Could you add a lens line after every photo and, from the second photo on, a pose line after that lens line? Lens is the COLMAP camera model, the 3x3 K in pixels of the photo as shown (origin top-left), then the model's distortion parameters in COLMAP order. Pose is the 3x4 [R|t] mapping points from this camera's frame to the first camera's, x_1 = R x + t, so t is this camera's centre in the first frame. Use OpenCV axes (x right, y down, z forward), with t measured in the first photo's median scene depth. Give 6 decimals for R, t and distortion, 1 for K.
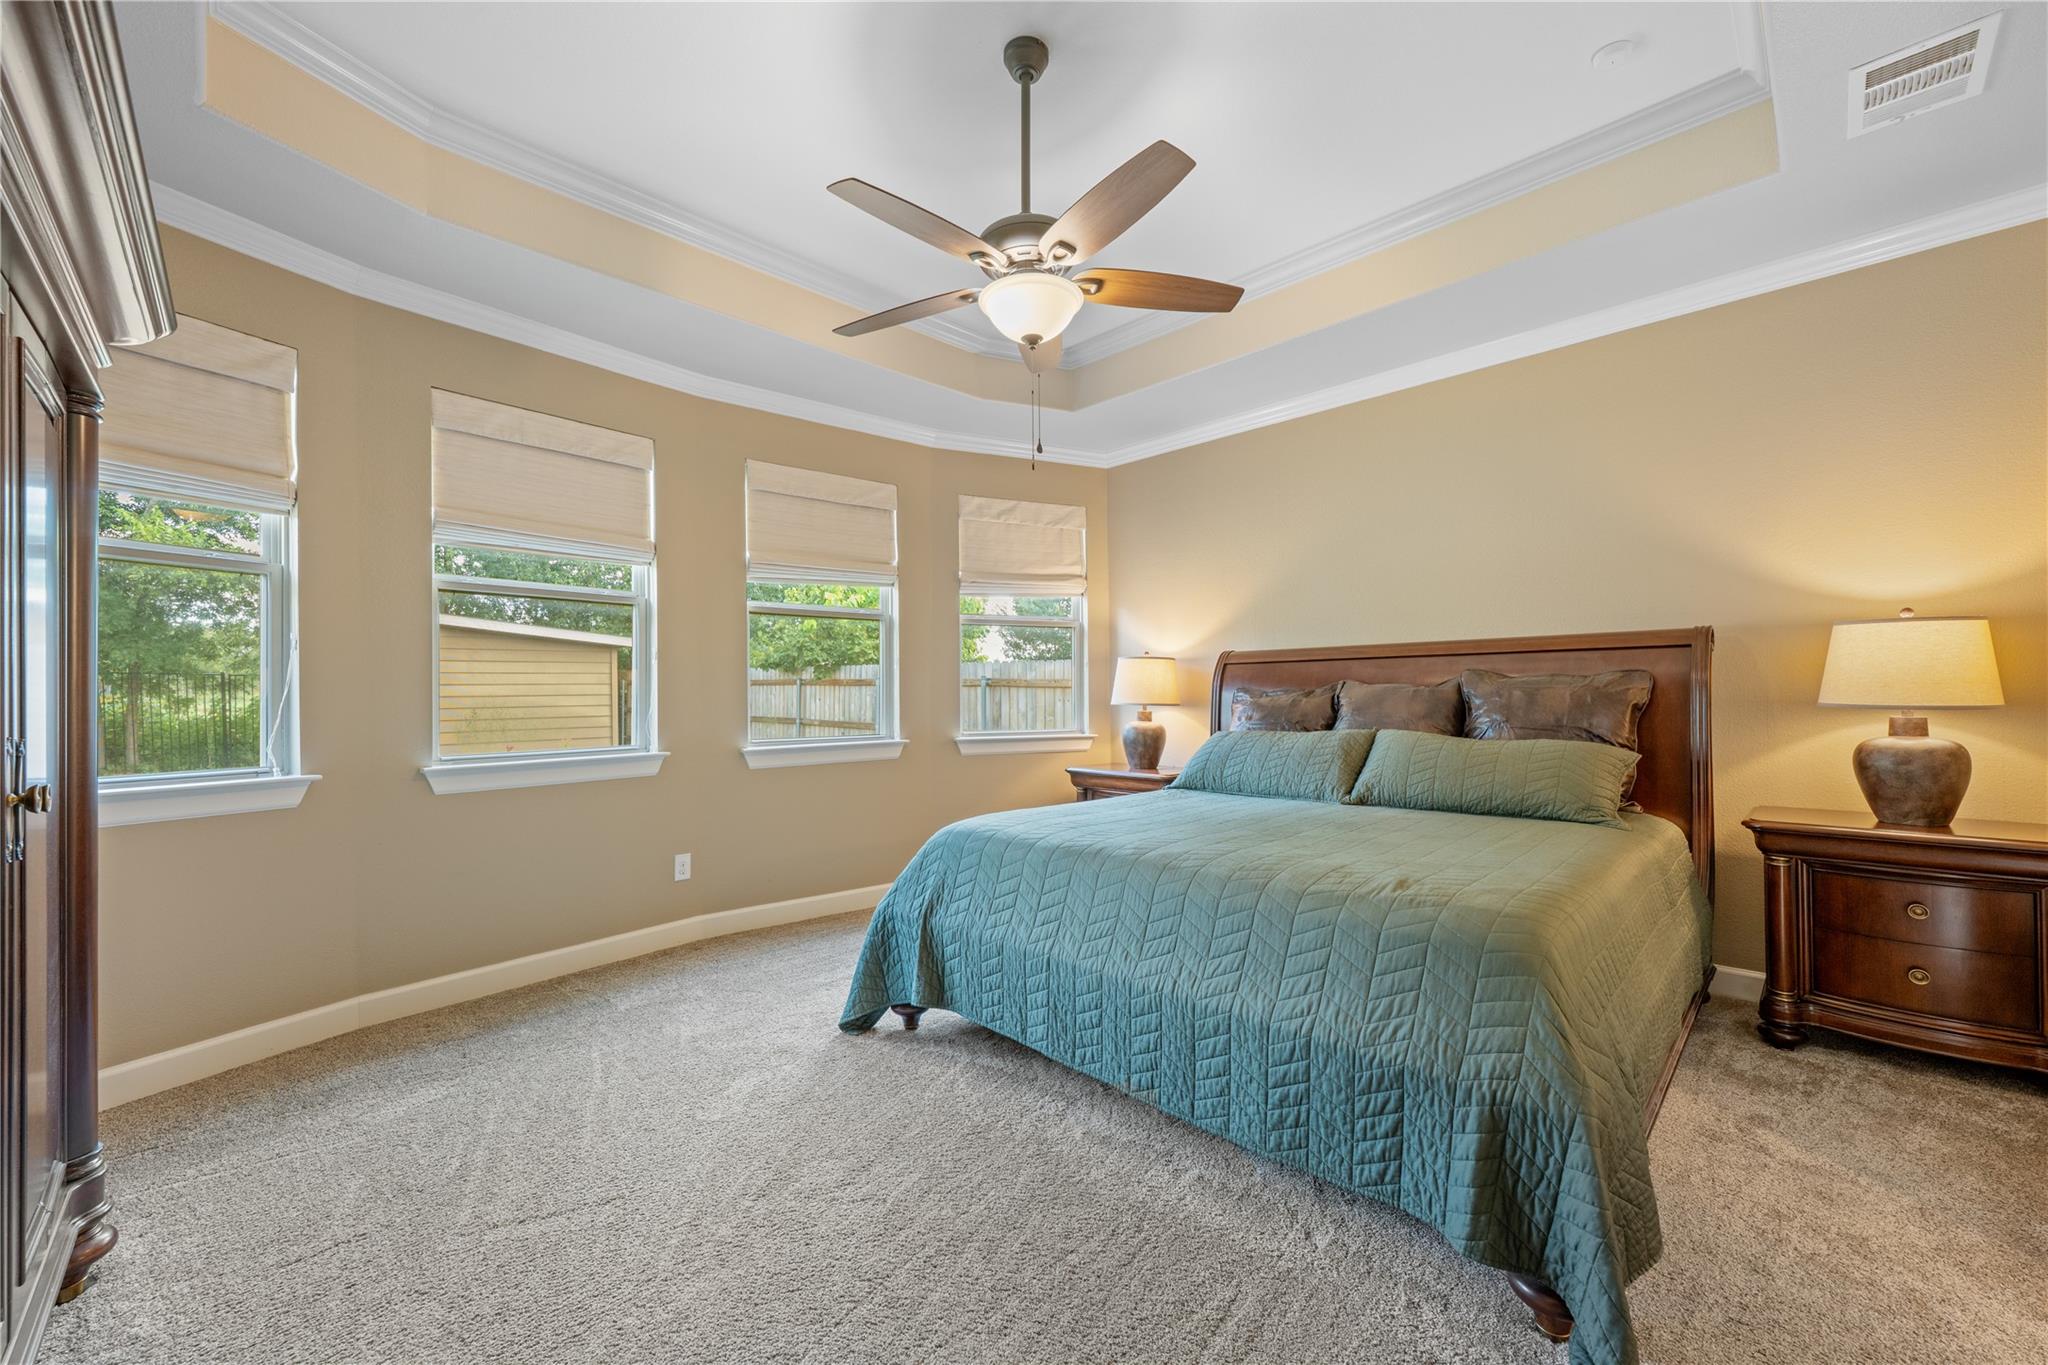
lens RADIAL K [[813.9, 0, 1027.9], [0, 813.9, 690.9], [0, 0, 1]] dist [-0.000205, -0.000071]
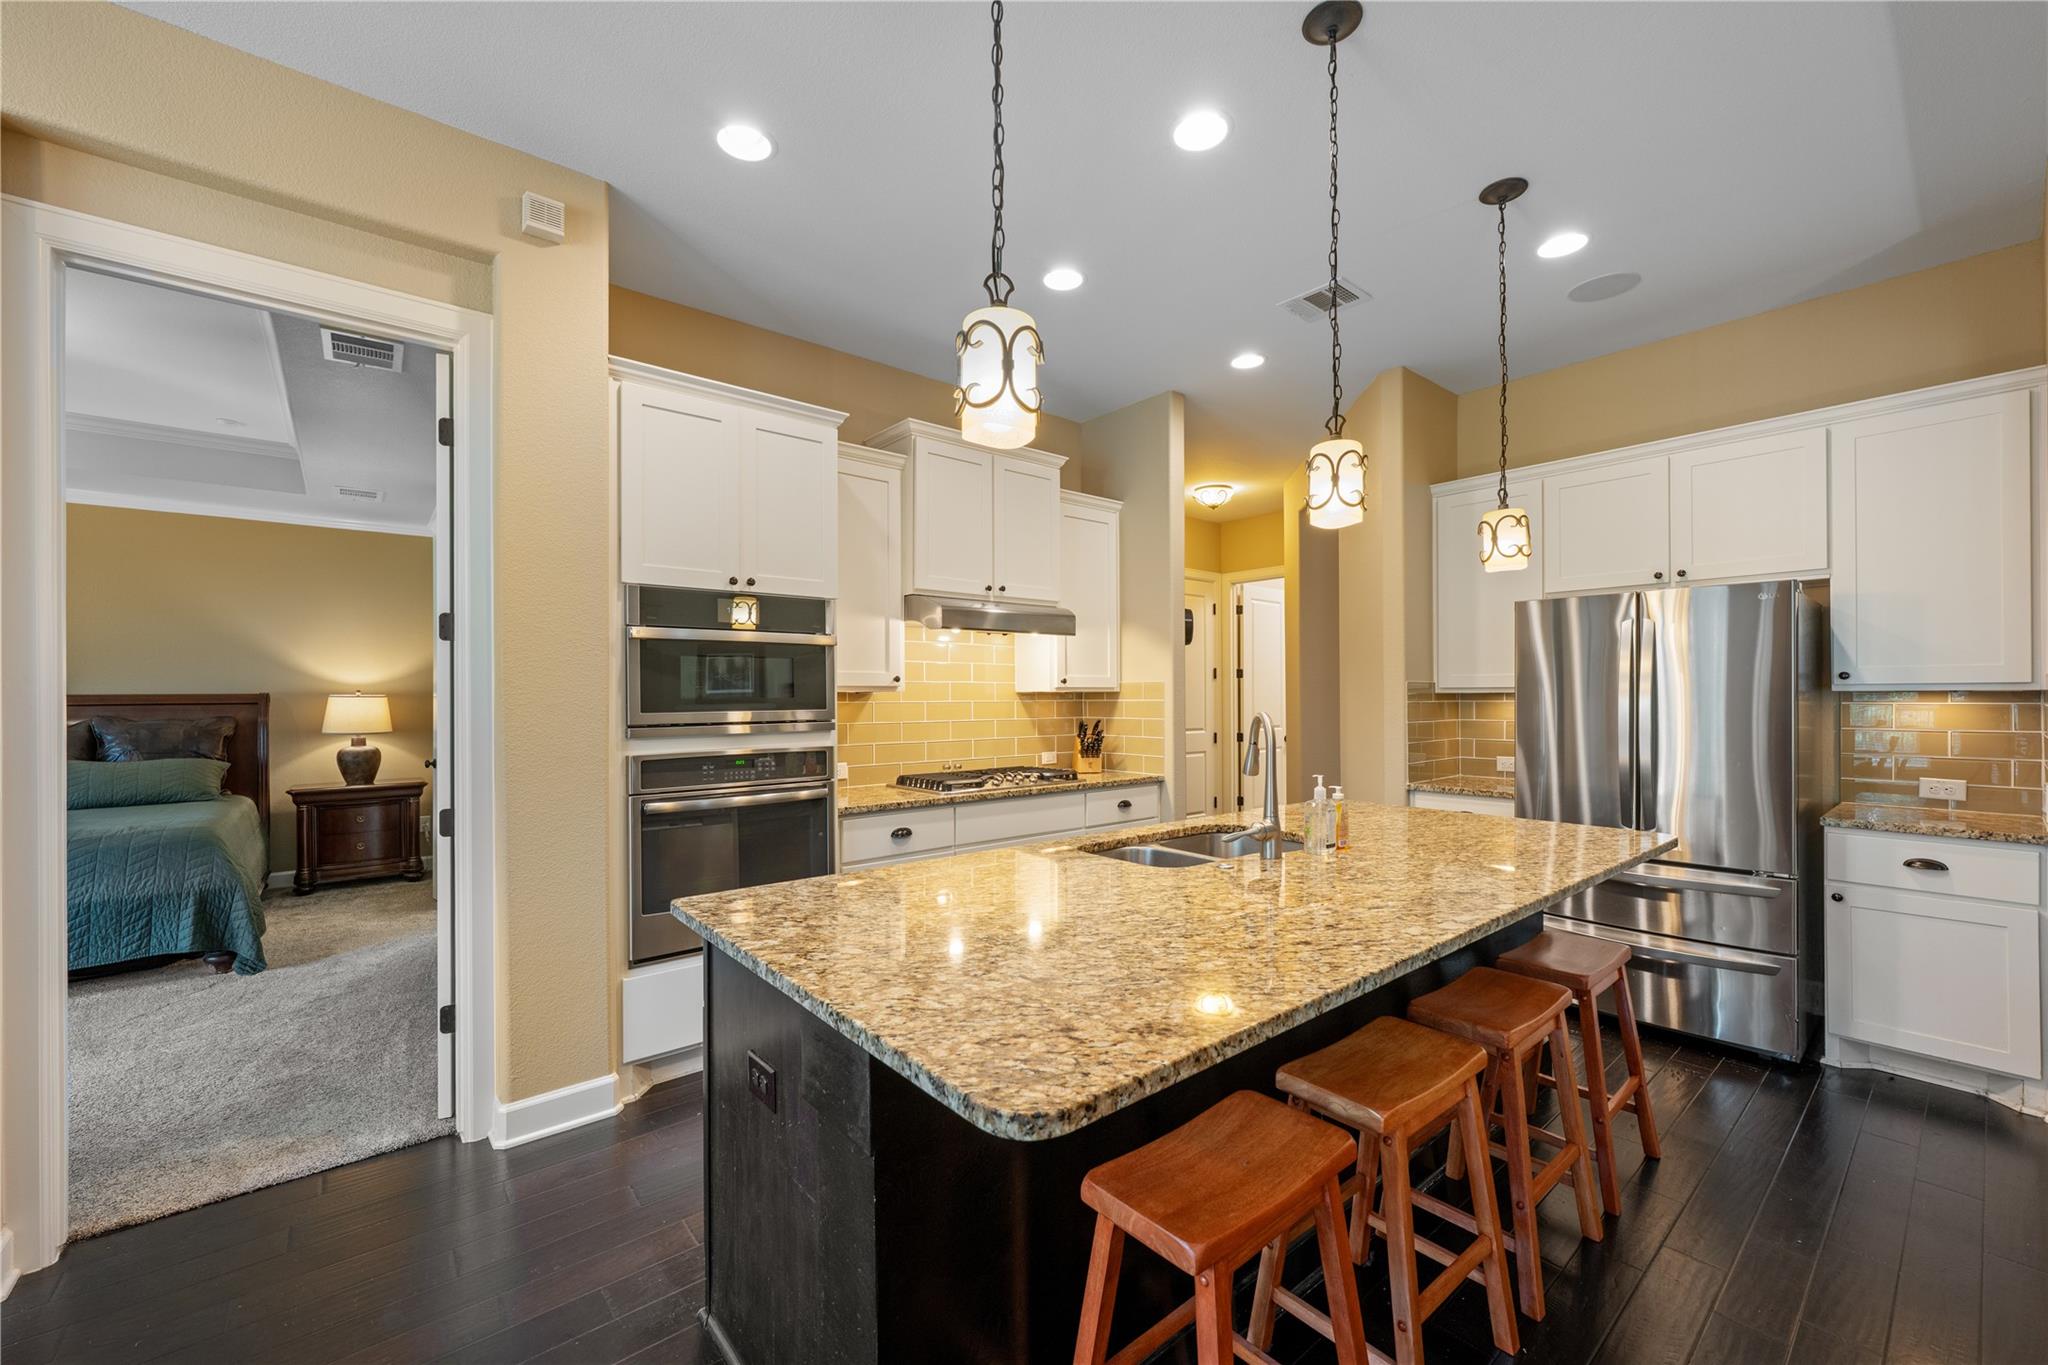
lens RADIAL K [[813.9, 0, 1027.9], [0, 813.9, 690.9], [0, 0, 1]] dist [-0.000205, -0.000071]
pose [[0.090293, 0.015180, 0.995800, -0.990558], [0.006316, 0.999855, -0.015815, -0.048469], [-0.995895, 0.007717, 0.090184, -1.039799]]
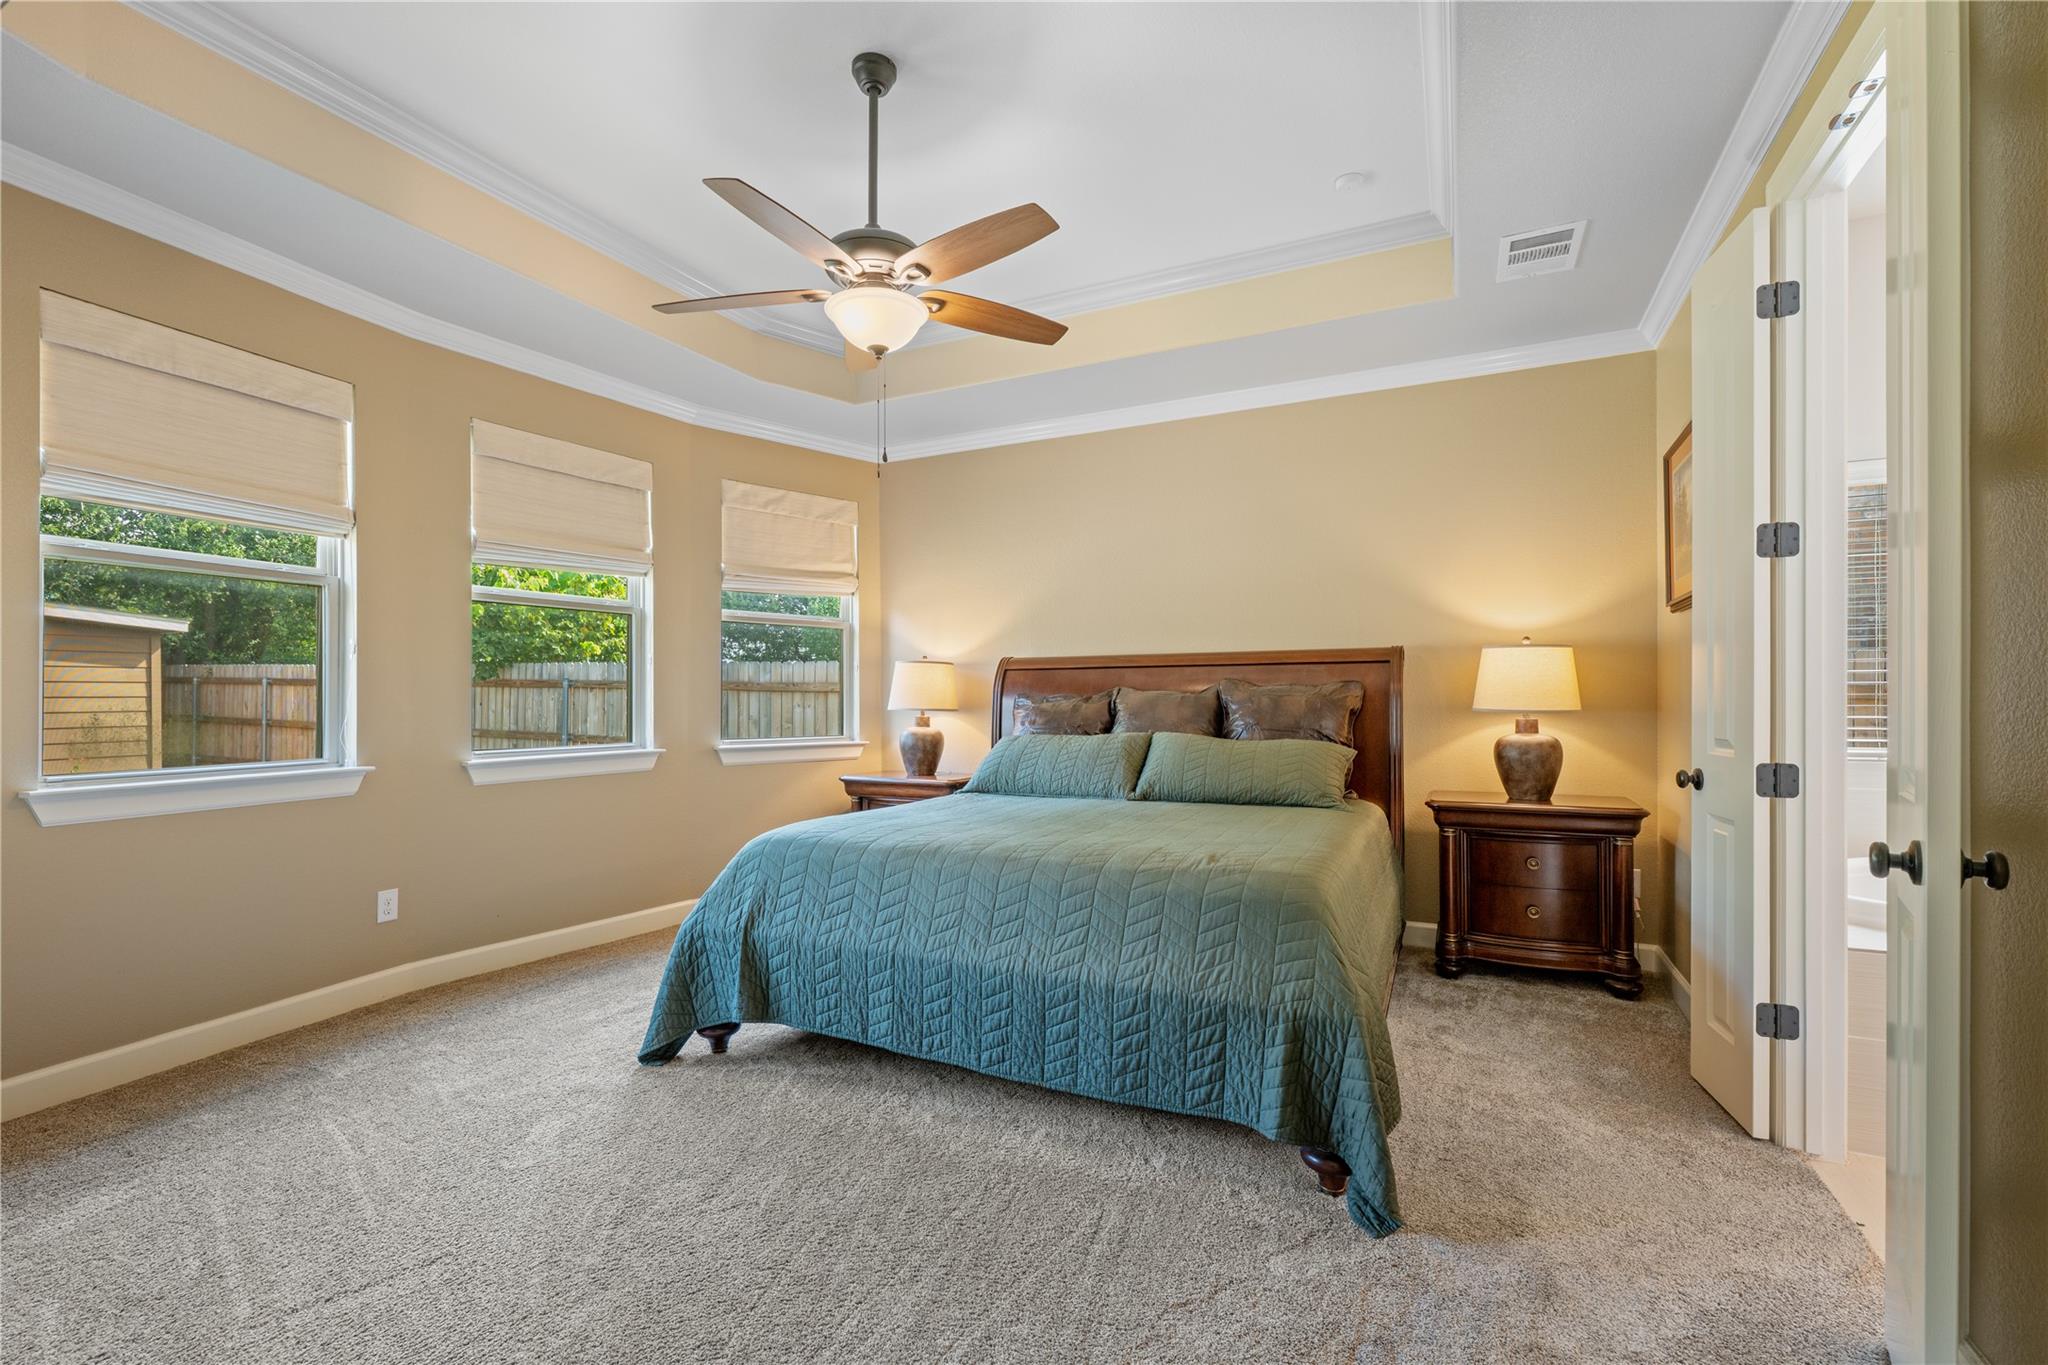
lens RADIAL K [[893.4, 0, 1032.3], [0, 893.4, 695.2], [0, 0, 1]] dist [-0.000287, -0.000097]
pose [[0.943094, 0.006680, 0.332459, -0.155892], [-0.006178, 0.999978, -0.002567, 0.002064], [-0.332468, 0.000367, 0.943114, -0.101431]]
